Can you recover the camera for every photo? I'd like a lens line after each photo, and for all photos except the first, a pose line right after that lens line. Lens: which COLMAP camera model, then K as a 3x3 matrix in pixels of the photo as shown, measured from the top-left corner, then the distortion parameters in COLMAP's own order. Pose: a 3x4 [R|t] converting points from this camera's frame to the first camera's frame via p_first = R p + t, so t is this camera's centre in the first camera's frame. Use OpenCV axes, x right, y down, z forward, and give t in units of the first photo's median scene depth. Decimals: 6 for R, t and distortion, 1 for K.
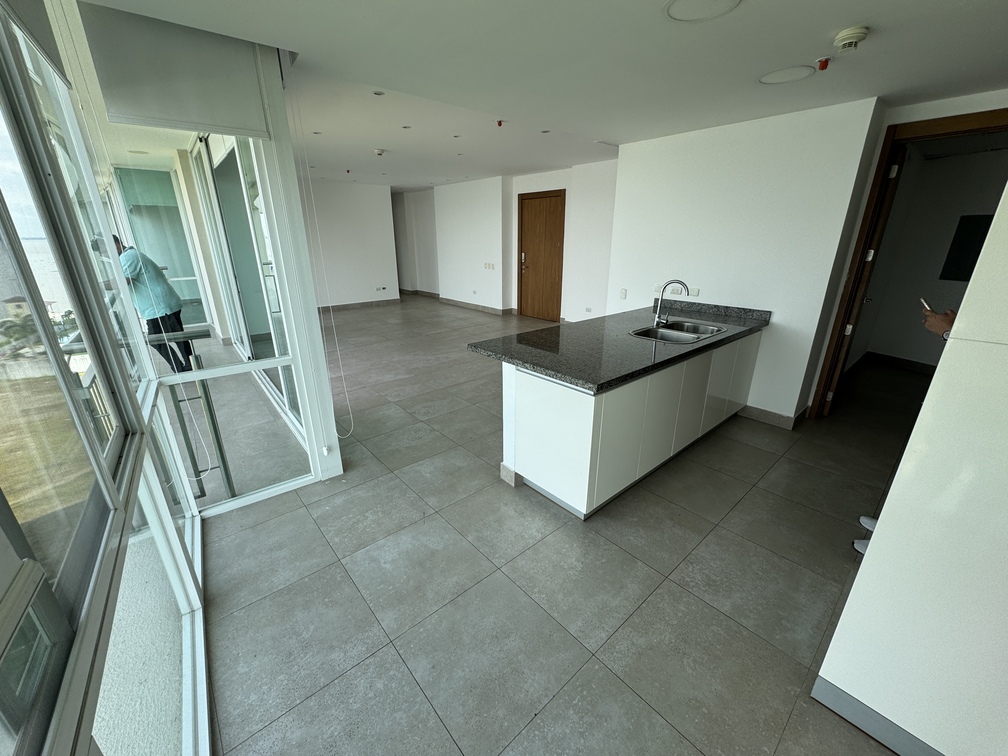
lens RADIAL K [[400.6, 0, 504.0], [0, 400.6, 378.0], [0, 0, 1]] dist [-0.001543, -0.000367]
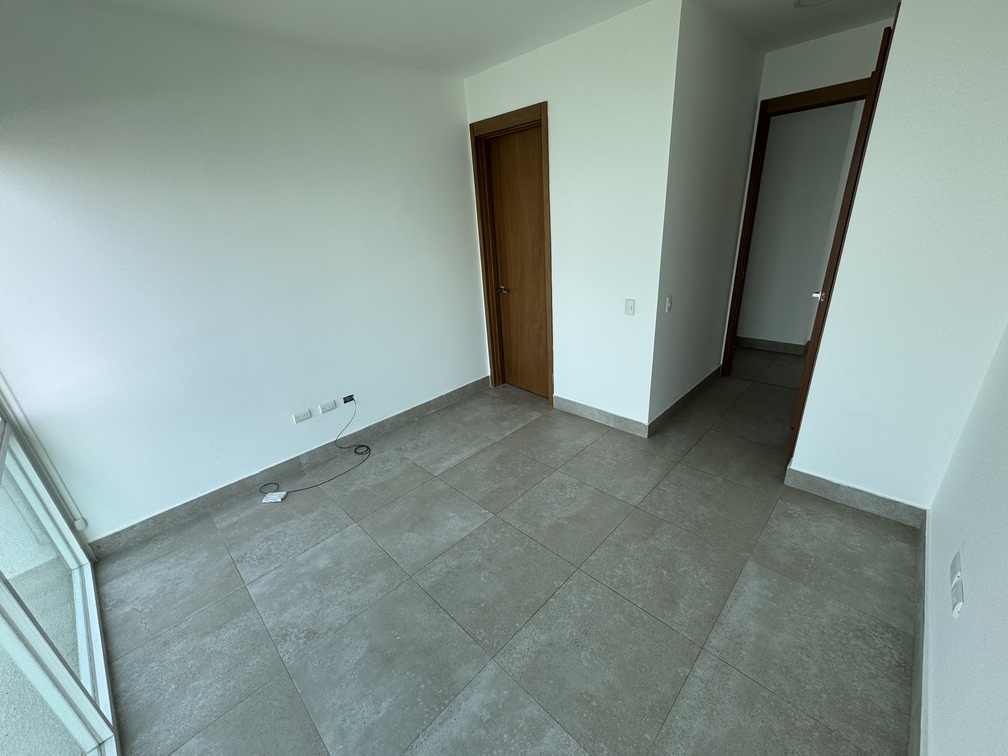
lens RADIAL K [[400.6, 0, 504.0], [0, 400.6, 378.0], [0, 0, 1]] dist [-0.001543, -0.000367]
pose [[0.994956, -0.081127, 0.059003, 0.244957], [0.078843, 0.996082, 0.040059, -0.040449], [-0.062022, -0.035205, 0.997454, 0.030012]]
